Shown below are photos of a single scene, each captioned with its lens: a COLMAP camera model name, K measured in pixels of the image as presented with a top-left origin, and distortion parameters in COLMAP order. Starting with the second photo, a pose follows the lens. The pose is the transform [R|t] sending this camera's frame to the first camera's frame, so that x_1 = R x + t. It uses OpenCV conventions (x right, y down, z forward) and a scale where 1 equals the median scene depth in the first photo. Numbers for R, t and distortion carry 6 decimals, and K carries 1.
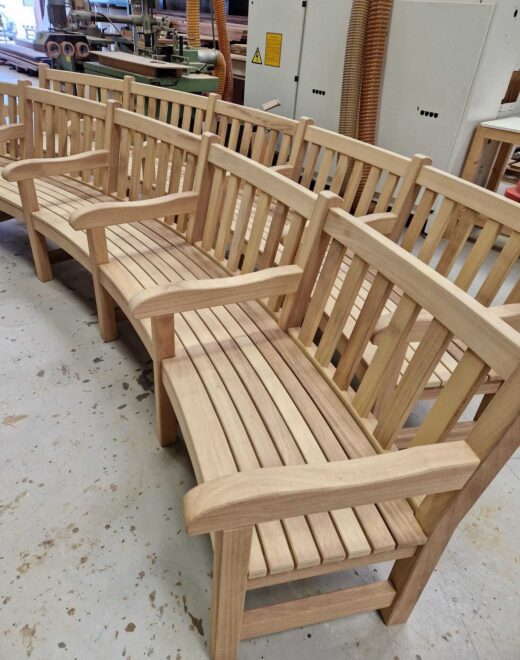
lens RADIAL K [[443.9, 0, 266.2], [0, 443.9, 330.4], [0, 0, 1]] dist [0.085584, -0.070003]
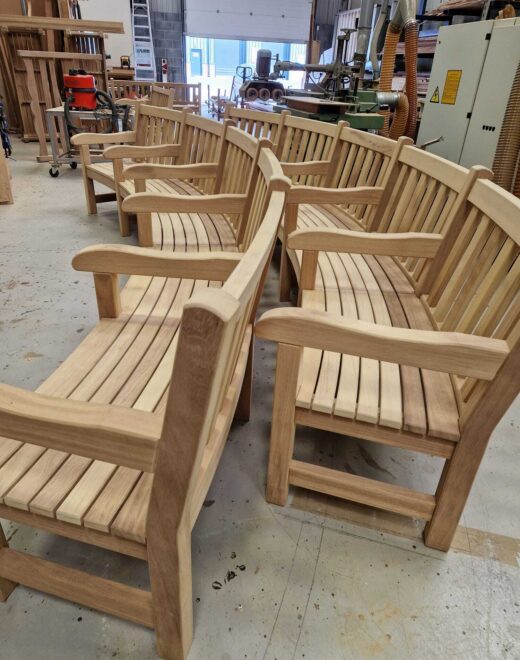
lens RADIAL K [[443.9, 0, 266.2], [0, 443.9, 330.4], [0, 0, 1]] dist [0.085584, -0.070003]
pose [[0.884371, 0.200032, -0.421753, 0.273297], [-0.243577, 0.968519, -0.051399, 0.026344], [0.398194, 0.148185, 0.905253, 0.093067]]
